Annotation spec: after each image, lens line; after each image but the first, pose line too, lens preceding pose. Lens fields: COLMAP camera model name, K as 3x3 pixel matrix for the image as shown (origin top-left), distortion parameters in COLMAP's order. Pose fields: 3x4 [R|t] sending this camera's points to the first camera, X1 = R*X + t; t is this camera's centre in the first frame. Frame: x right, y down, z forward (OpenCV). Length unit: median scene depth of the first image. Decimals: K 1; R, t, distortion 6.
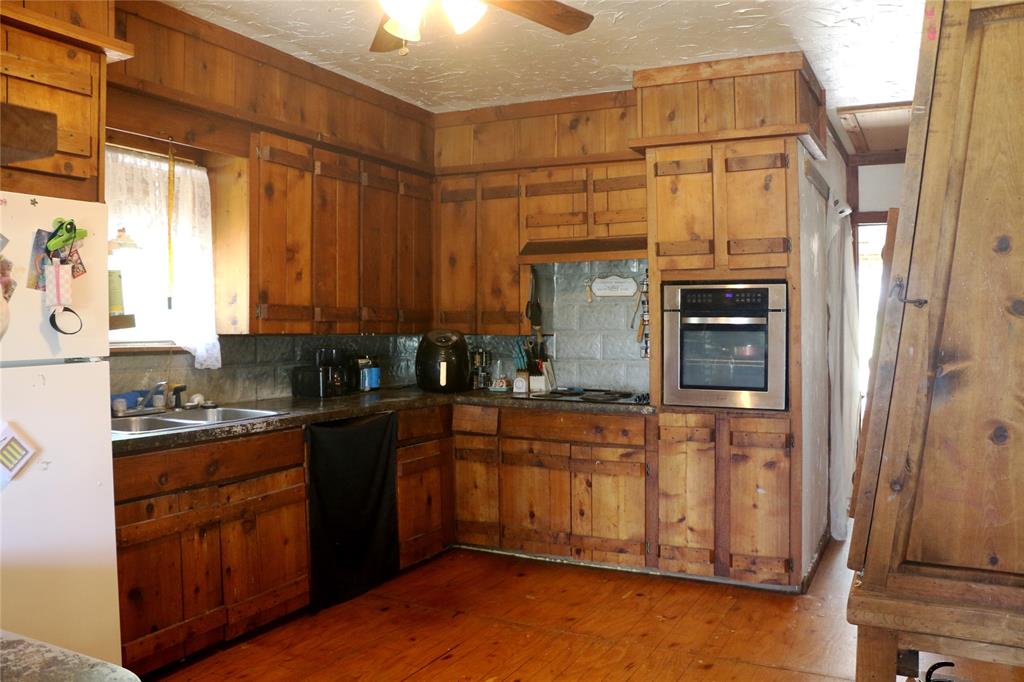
lens RADIAL K [[833.2, 0, 515.8], [0, 833.2, 338.9], [0, 0, 1]] dist [-0.196733, 0.162263]
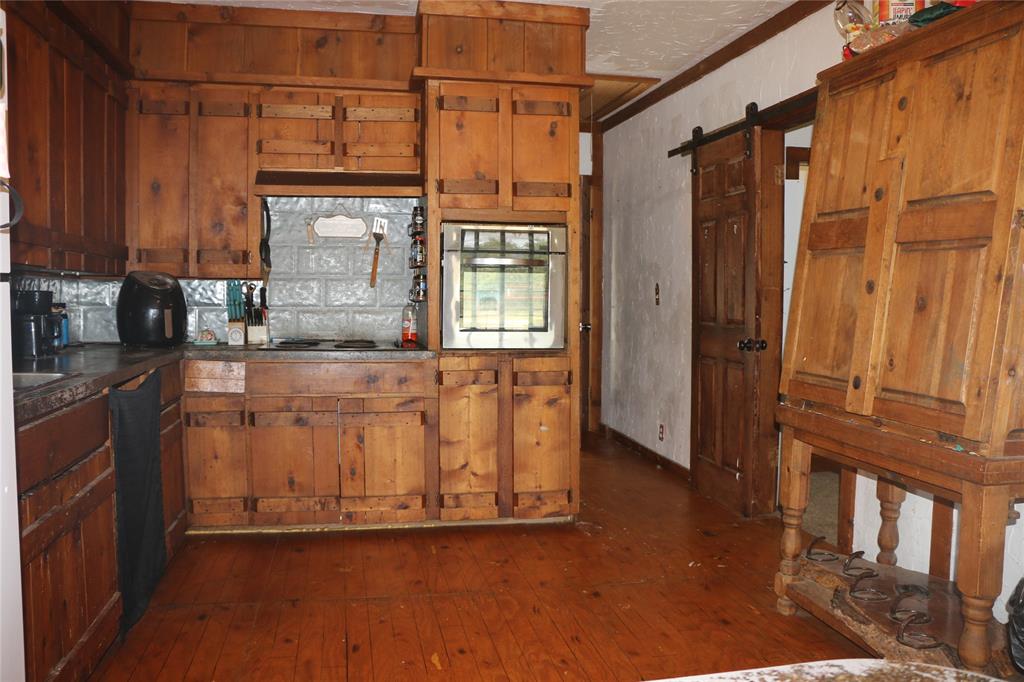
lens RADIAL K [[833.2, 0, 515.8], [0, 833.2, 338.9], [0, 0, 1]] dist [-0.196733, 0.162263]
pose [[0.782703, -0.027950, 0.621768, -0.369214], [0.003562, 0.999176, 0.040430, 0.030506], [-0.622385, -0.029430, 0.782157, 0.198246]]
